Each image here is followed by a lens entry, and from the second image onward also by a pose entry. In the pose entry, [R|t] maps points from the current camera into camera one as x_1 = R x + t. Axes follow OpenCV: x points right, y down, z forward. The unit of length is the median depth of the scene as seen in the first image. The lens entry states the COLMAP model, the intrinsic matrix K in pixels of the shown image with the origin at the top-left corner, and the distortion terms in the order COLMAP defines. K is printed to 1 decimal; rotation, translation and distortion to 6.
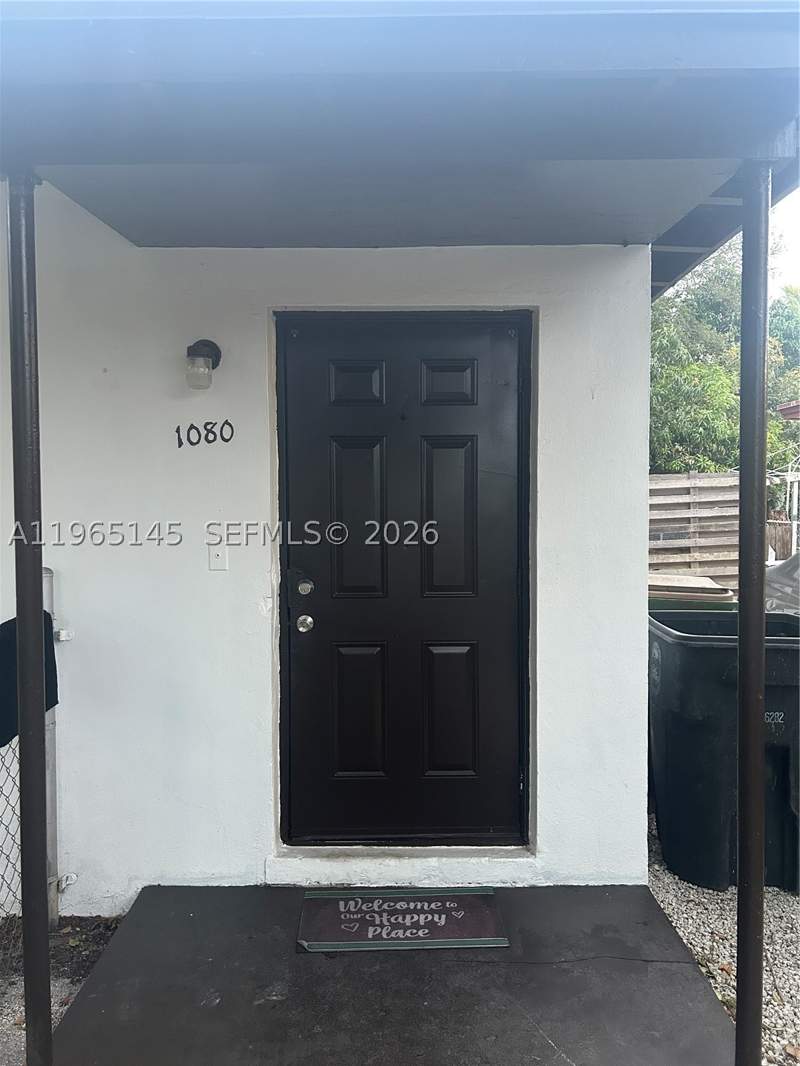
lens RADIAL K [[802.8, 0, 399.6], [0, 802.8, 528.2], [0, 0, 1]] dist [0.032618, -0.035382]
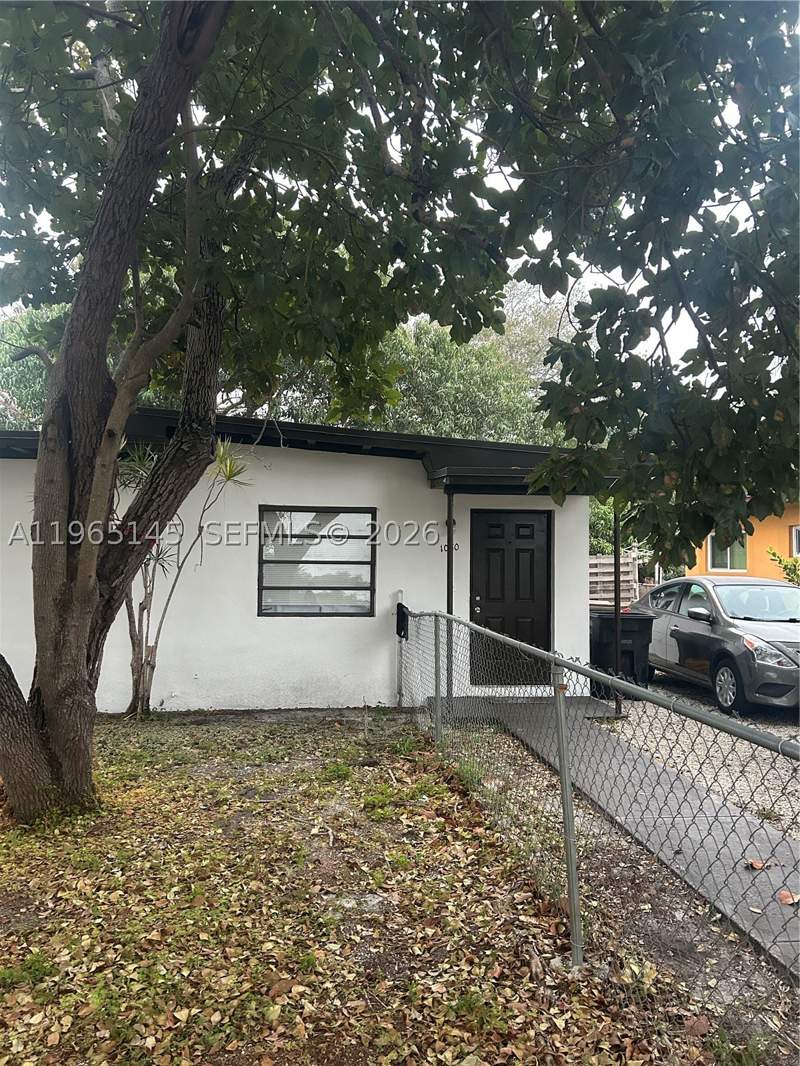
lens RADIAL K [[802.8, 0, 398.6], [0, 802.8, 531.0], [0, 0, 1]] dist [0.032618, -0.035382]
pose [[0.994020, 0.018138, 0.107680, -0.777248], [-0.009446, 0.996695, -0.080685, 0.071033], [-0.108787, 0.079185, 0.990906, -2.070440]]
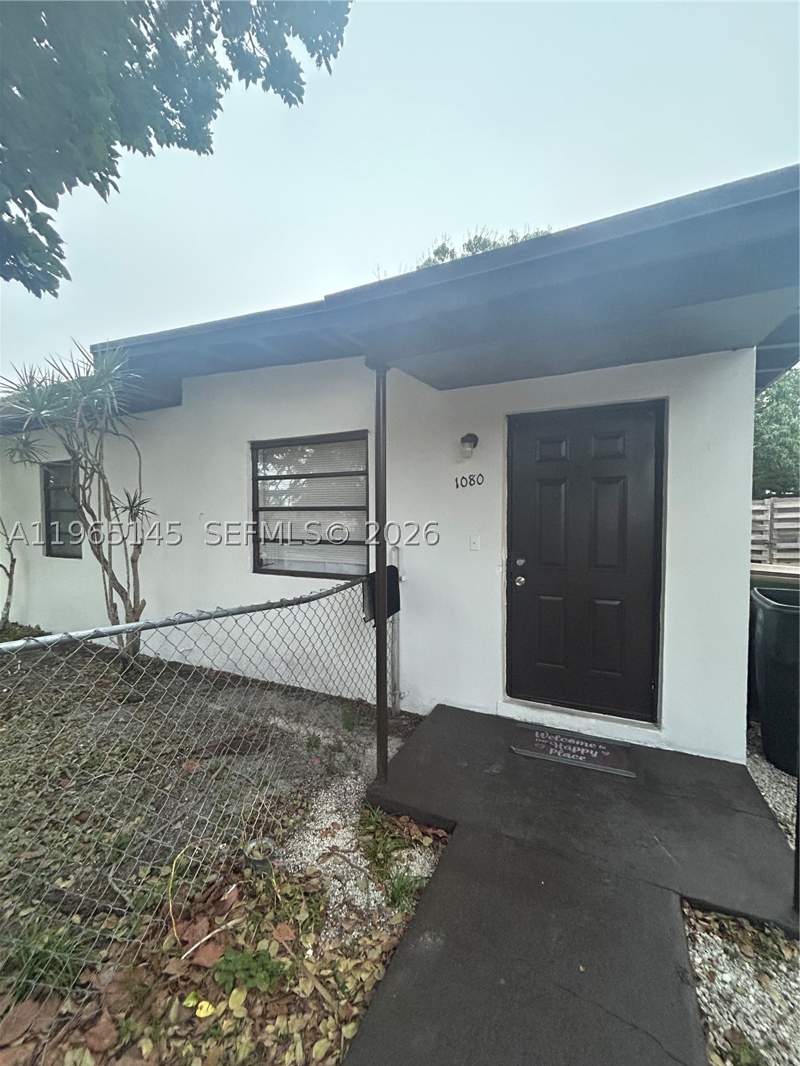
lens RADIAL K [[425.9, 0, 396.6], [0, 425.9, 533.5], [0, 0, 1]] dist [-0.001931, 0.000016]
pose [[0.901326, 0.018274, -0.432755, 0.051014], [-0.015904, 0.999832, 0.009094, 0.004094], [0.432848, -0.001314, 0.901466, -0.017094]]
